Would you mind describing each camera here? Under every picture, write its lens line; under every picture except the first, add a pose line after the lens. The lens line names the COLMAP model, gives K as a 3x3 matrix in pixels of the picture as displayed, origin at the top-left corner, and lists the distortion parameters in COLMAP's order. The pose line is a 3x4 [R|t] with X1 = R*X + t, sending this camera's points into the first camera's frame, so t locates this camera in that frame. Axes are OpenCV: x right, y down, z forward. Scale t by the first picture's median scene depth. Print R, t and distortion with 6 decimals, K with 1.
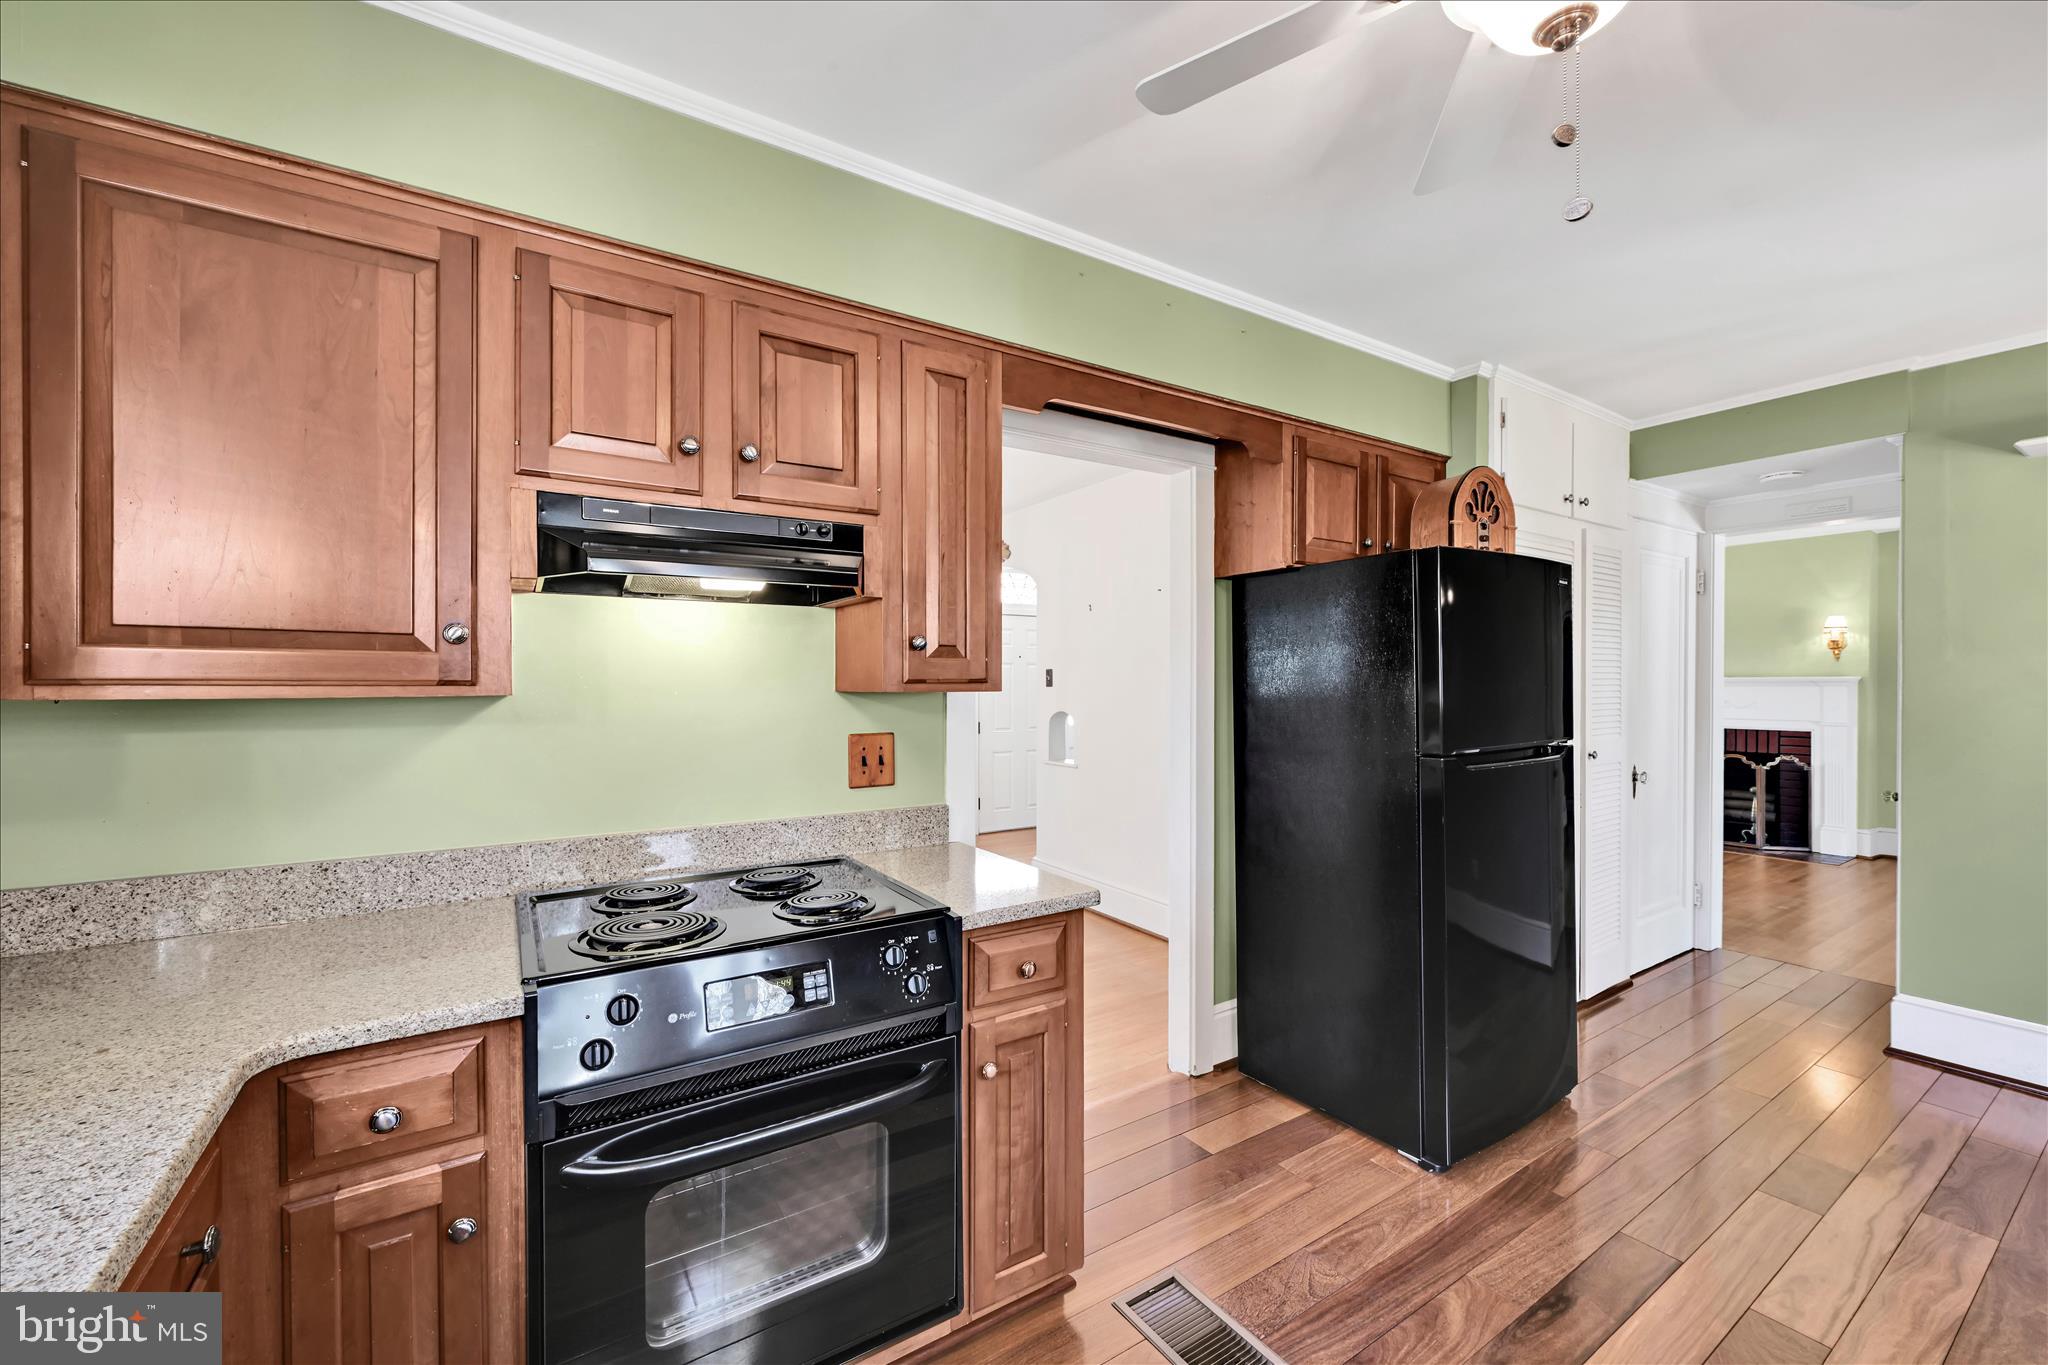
lens RADIAL K [[813.8, 0, 1029.8], [0, 813.8, 687.9], [0, 0, 1]] dist [0.000653, 0.000008]
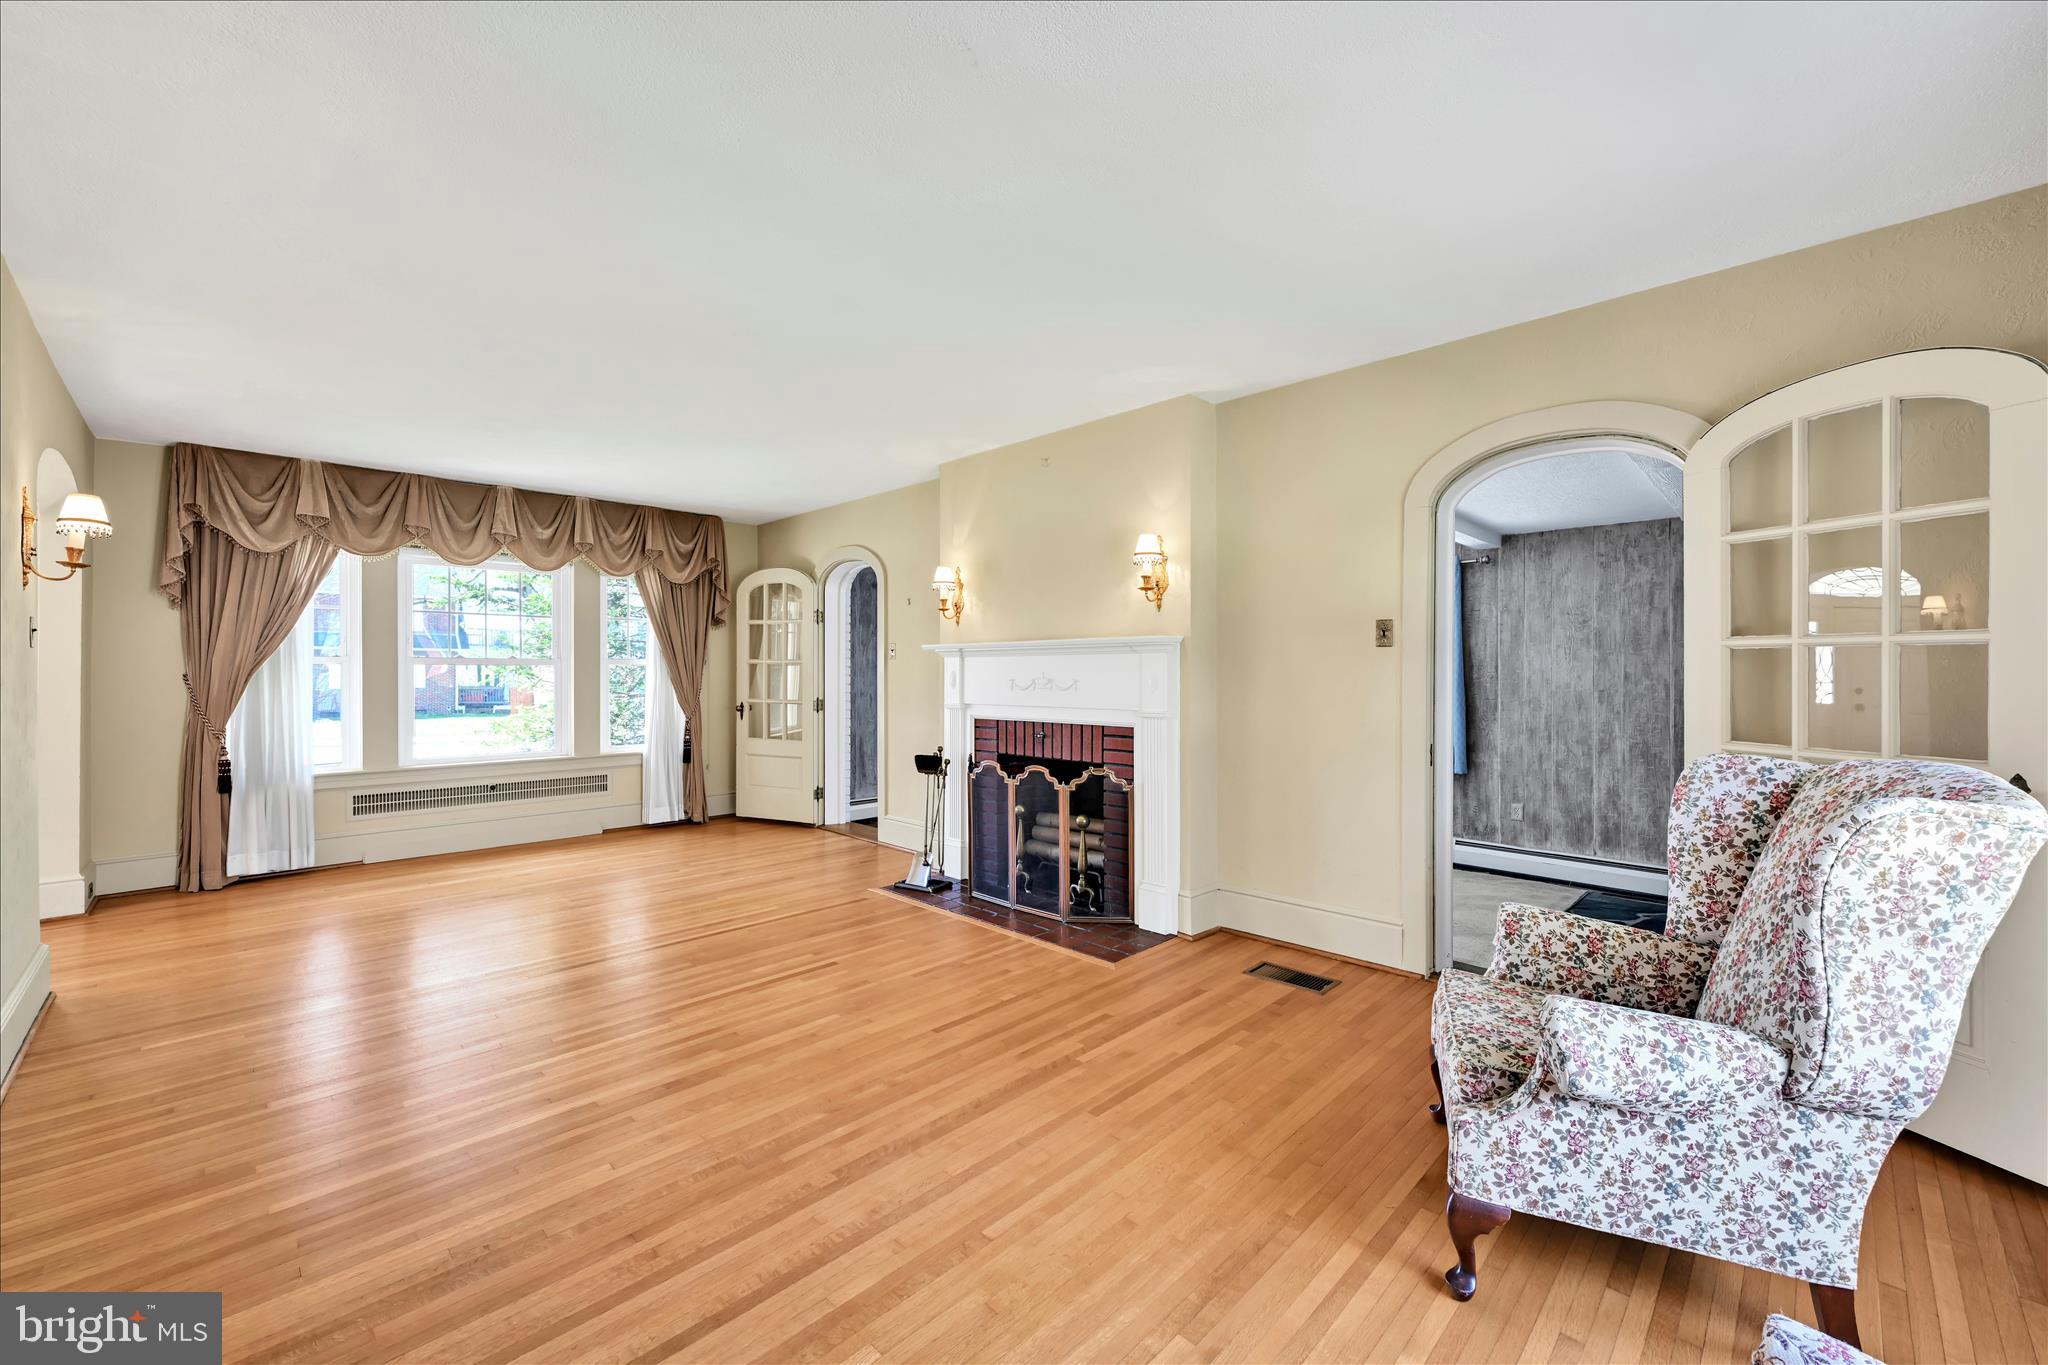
lens RADIAL K [[813.8, 0, 1025.9], [0, 813.8, 671.7], [0, 0, 1]] dist [0.000653, 0.000008]
pose [[0.980356, -0.000403, 0.197235, 0.777508], [-0.000292, 0.999994, 0.003494, 0.010691], [-0.197235, -0.003483, 0.980350, 0.433624]]
